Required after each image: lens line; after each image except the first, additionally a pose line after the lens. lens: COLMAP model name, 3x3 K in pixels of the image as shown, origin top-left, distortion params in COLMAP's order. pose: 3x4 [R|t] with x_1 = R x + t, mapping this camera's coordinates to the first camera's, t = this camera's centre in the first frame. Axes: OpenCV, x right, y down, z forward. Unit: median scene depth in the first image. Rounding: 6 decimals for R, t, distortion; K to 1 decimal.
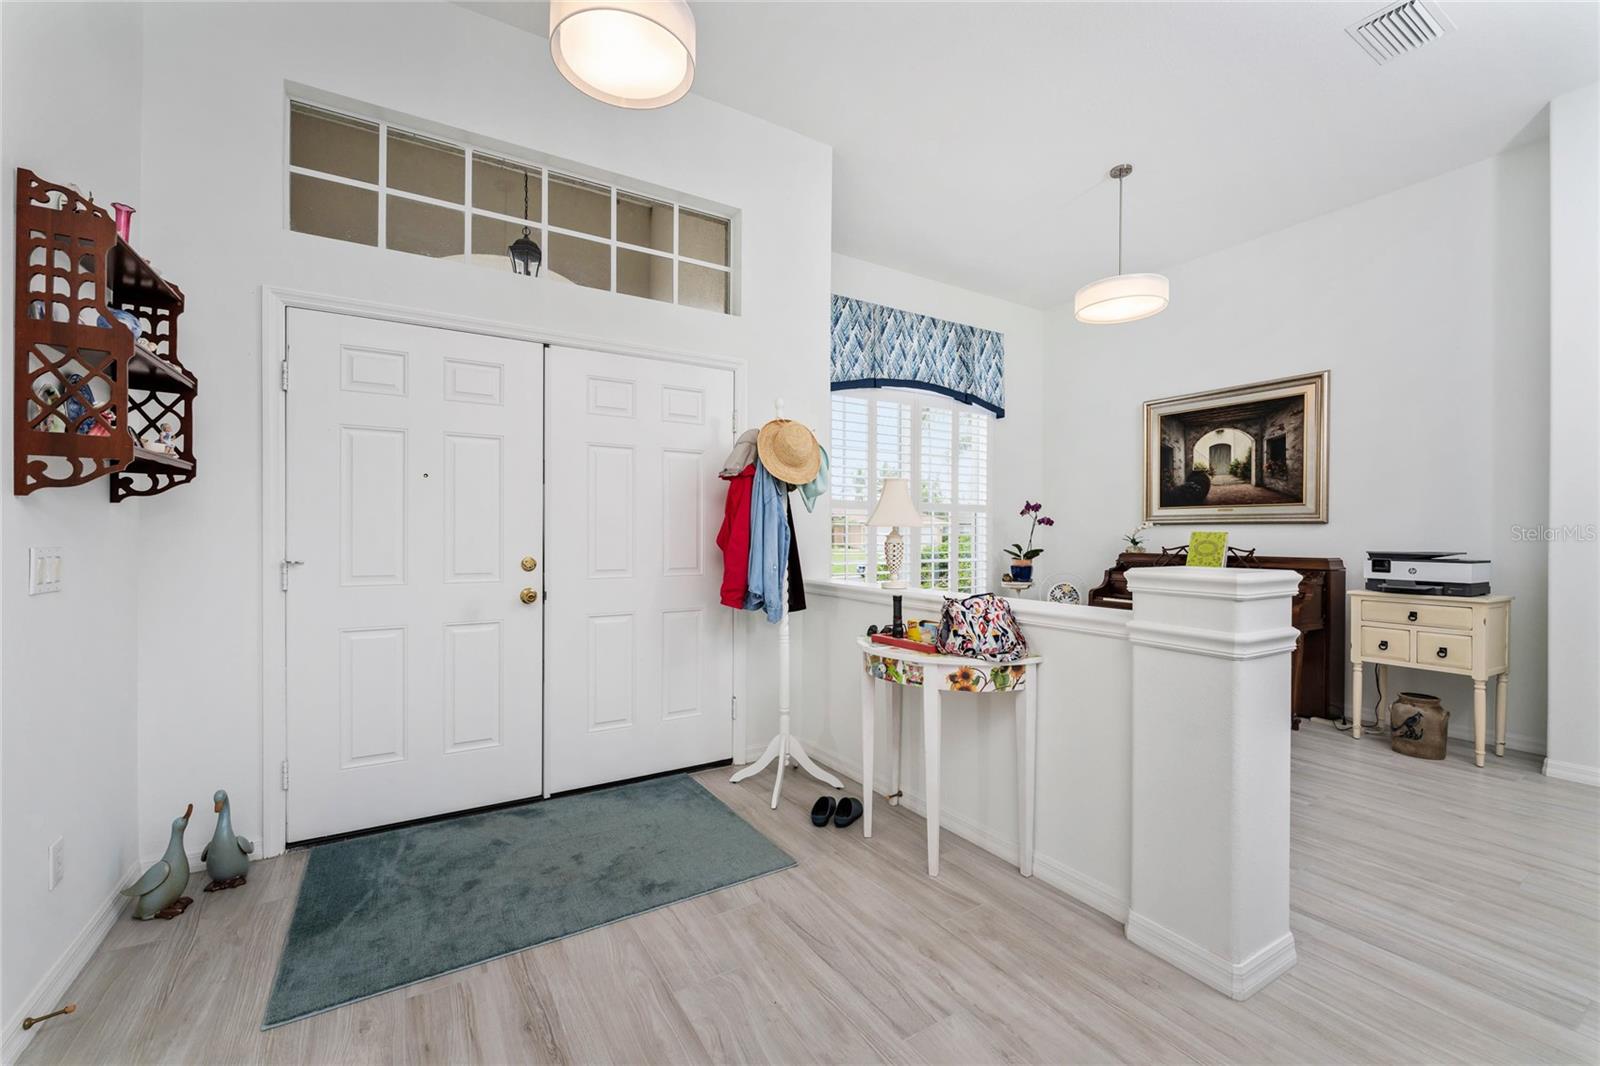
lens RADIAL K [[650.1, 0, 795.7], [0, 650.1, 538.5], [0, 0, 1]] dist [-0.009219, -0.000038]
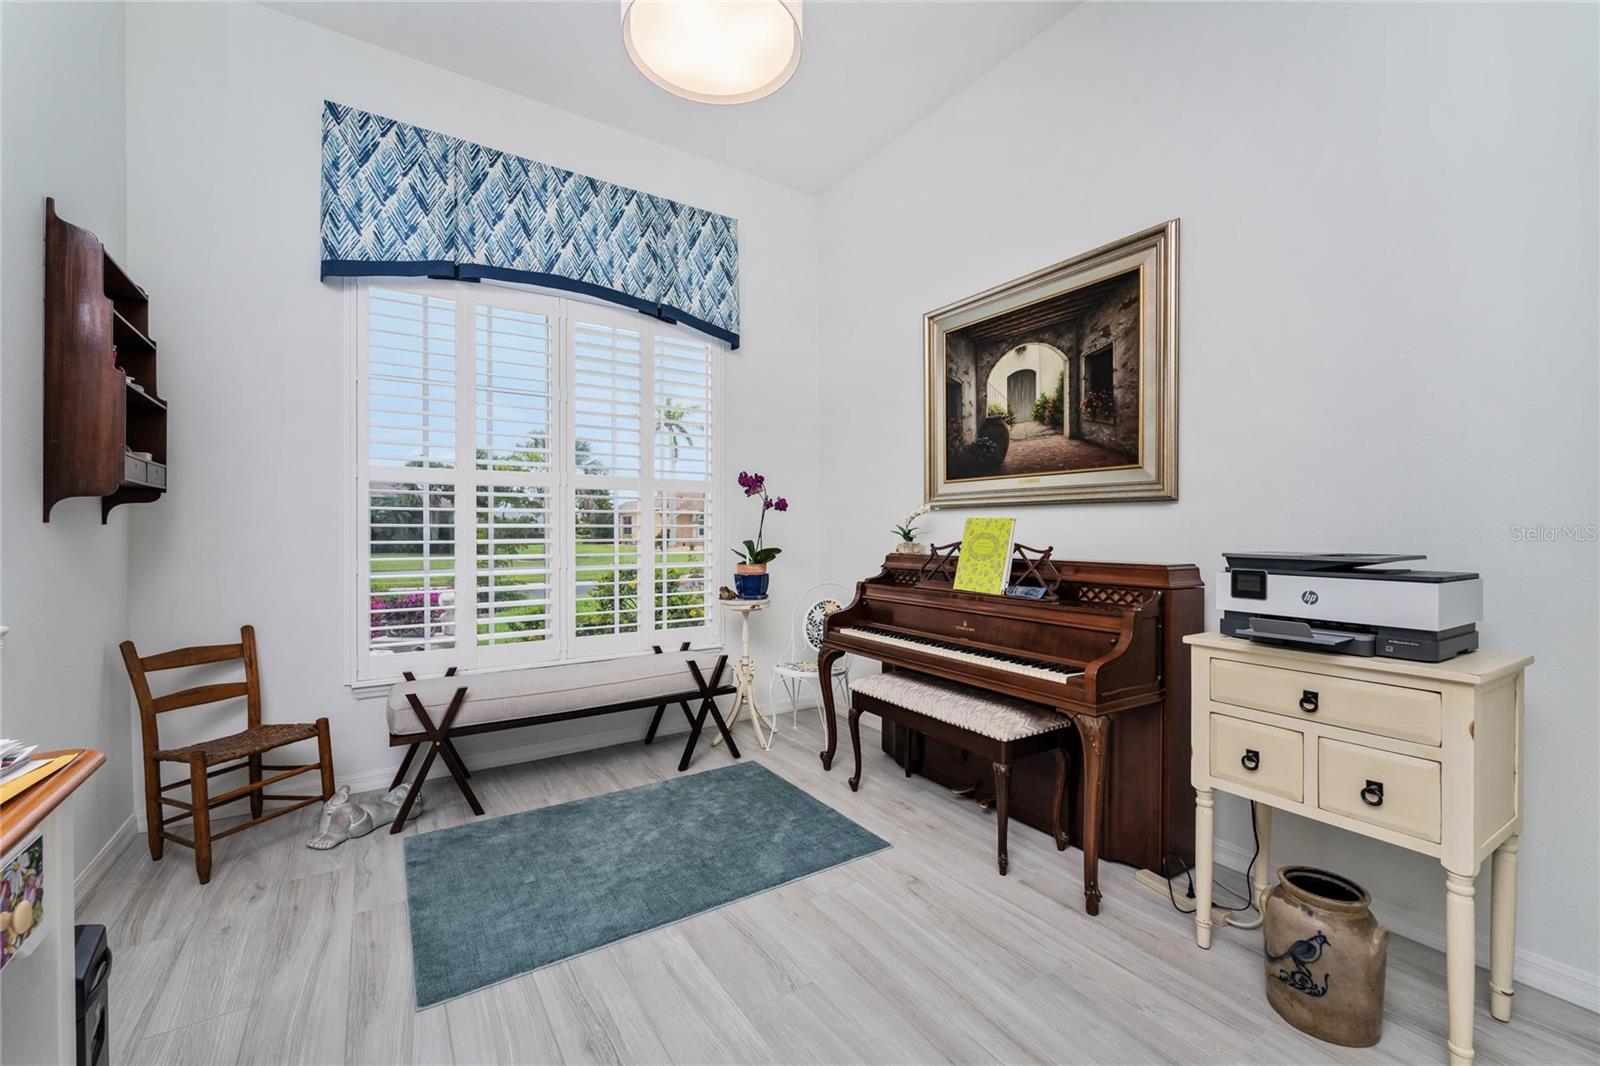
lens RADIAL K [[650.1, 0, 799.6], [0, 650.1, 533.1], [0, 0, 1]] dist [-0.009219, -0.000038]
pose [[0.999126, -0.004958, 0.041514, 0.417714], [0.005053, 0.999985, -0.002182, 0.003540], [-0.041503, 0.002390, 0.999136, 0.404640]]
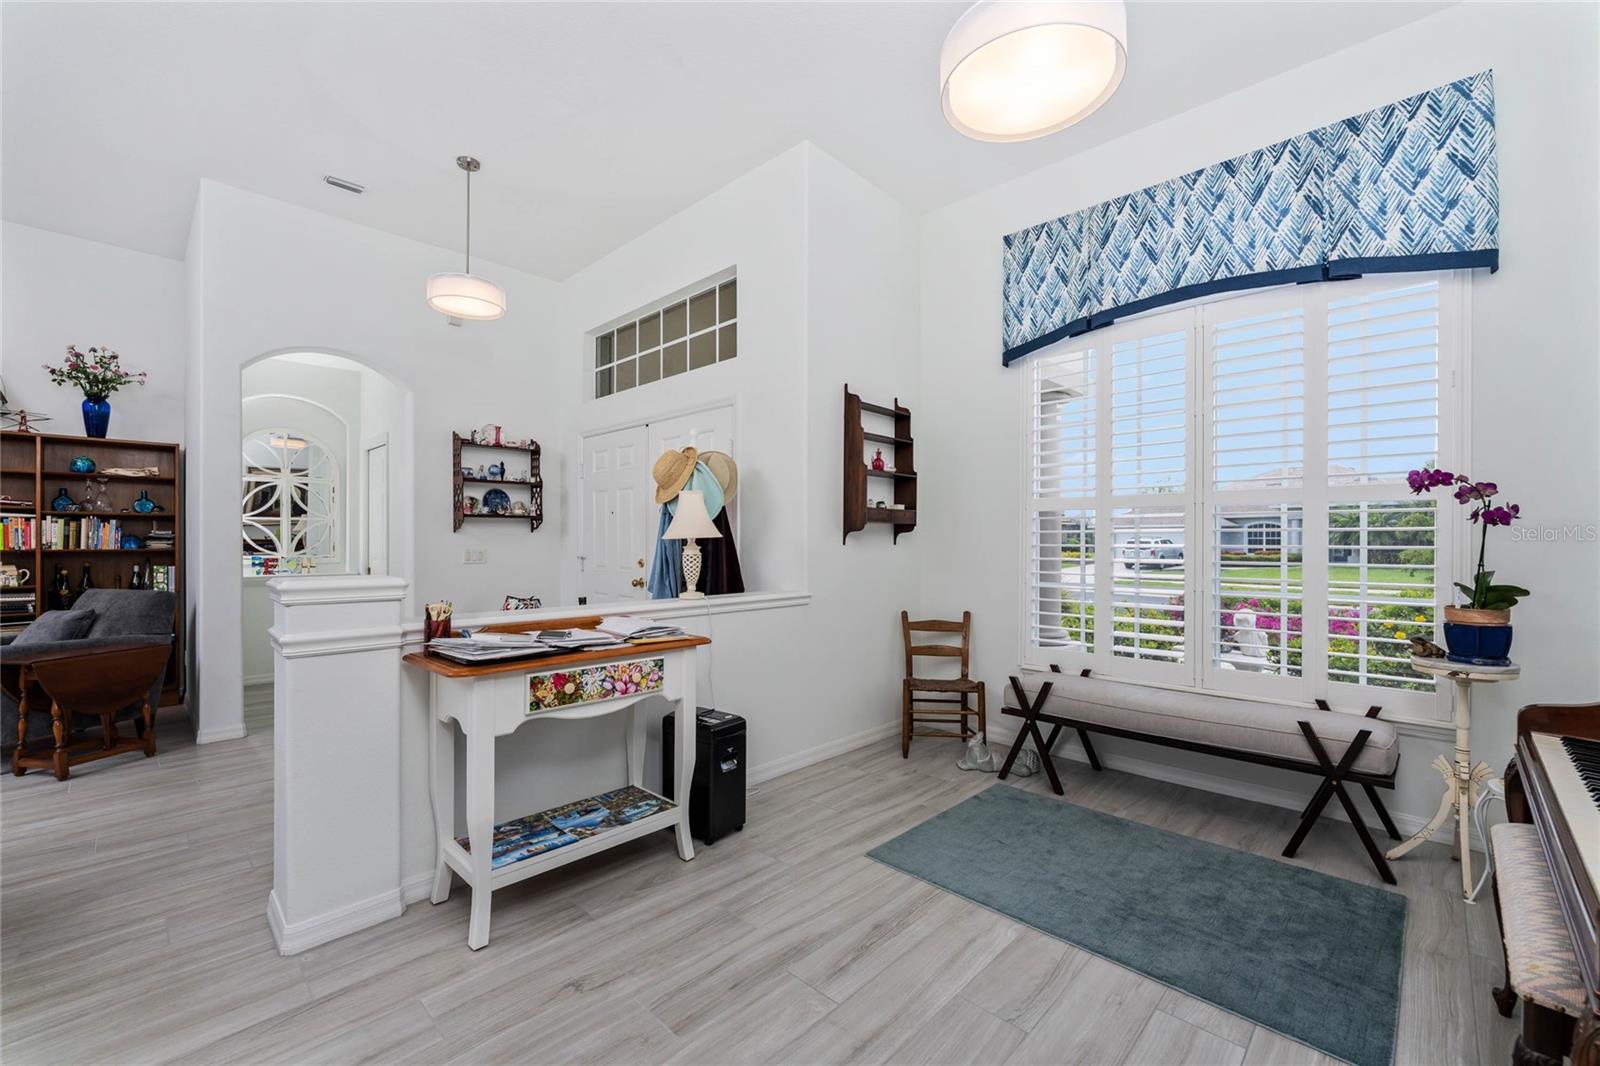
lens RADIAL K [[650.1, 0, 797.8], [0, 650.1, 541.0], [0, 0, 1]] dist [-0.009219, -0.000038]
pose [[0.254842, -0.001800, -0.966981, 0.714076], [-0.005745, 0.999978, -0.003375, -0.007430], [0.966966, 0.006415, 0.254826, 0.544947]]
